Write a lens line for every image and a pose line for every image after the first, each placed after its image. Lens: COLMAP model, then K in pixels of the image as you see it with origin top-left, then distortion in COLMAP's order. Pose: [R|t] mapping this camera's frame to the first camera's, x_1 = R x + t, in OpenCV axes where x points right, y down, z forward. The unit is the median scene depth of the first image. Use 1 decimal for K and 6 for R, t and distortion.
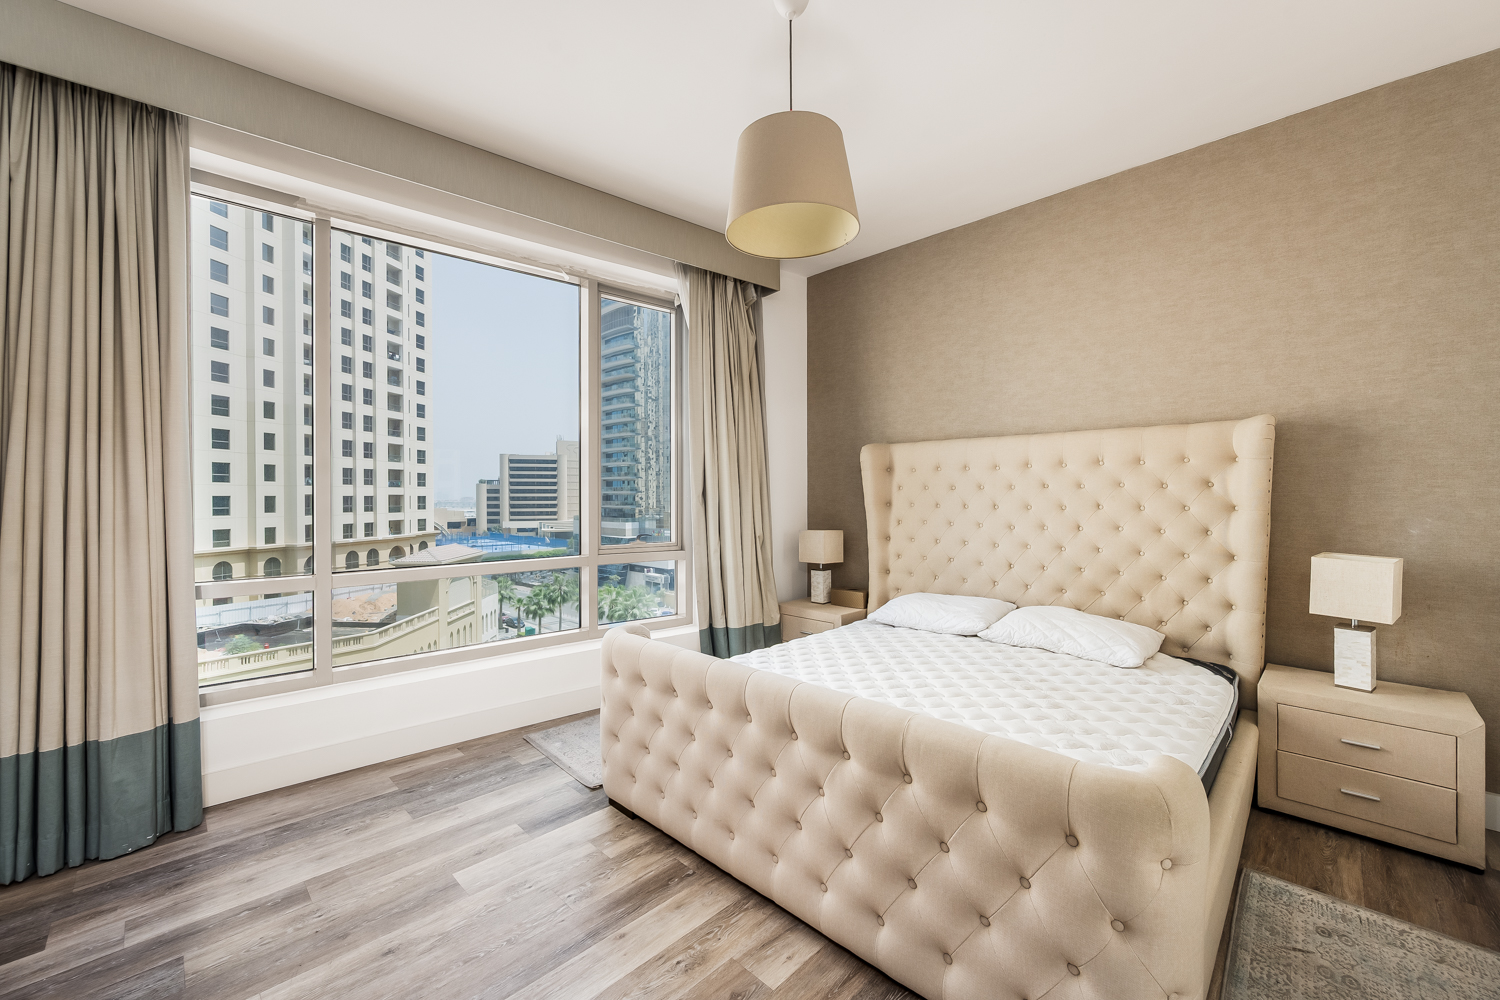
lens RADIAL K [[599.8, 0, 750.0], [0, 599.8, 500.0], [0, 0, 1]] dist [-0.001583, -0.000183]
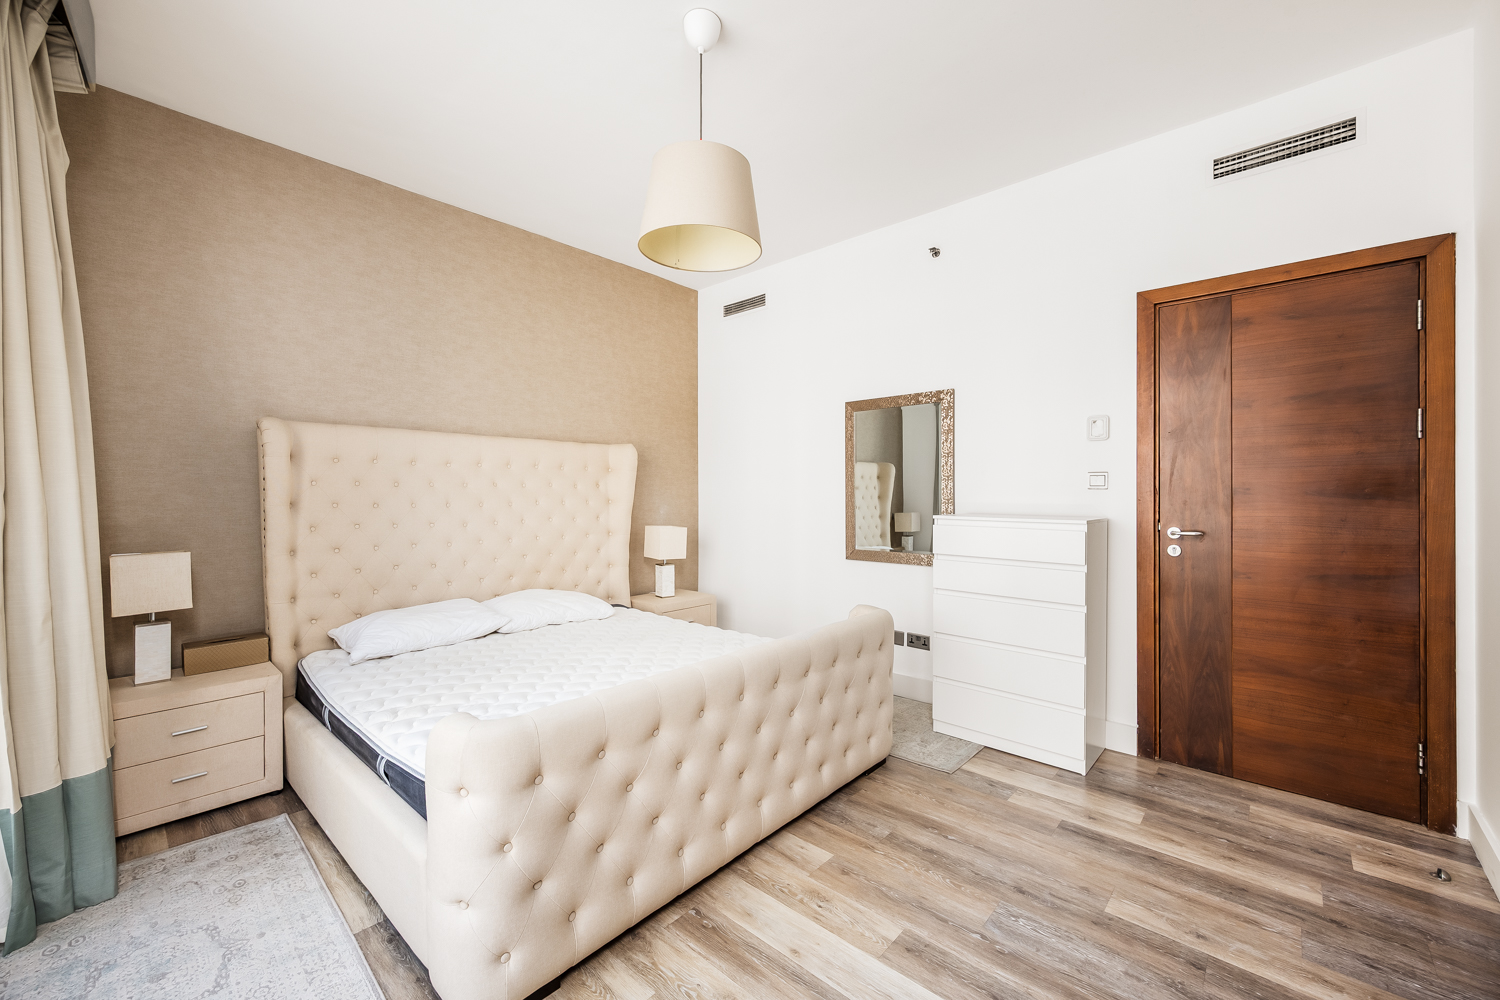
lens RADIAL K [[598.4, 0, 750.9], [0, 598.4, 494.4], [0, 0, 1]] dist [0.023438, 0.000104]
pose [[-0.044919, -0.005516, 0.998975, -0.741340], [0.003297, 0.999978, 0.005670, -0.011779], [-0.998985, 0.003548, -0.044900, 0.693832]]
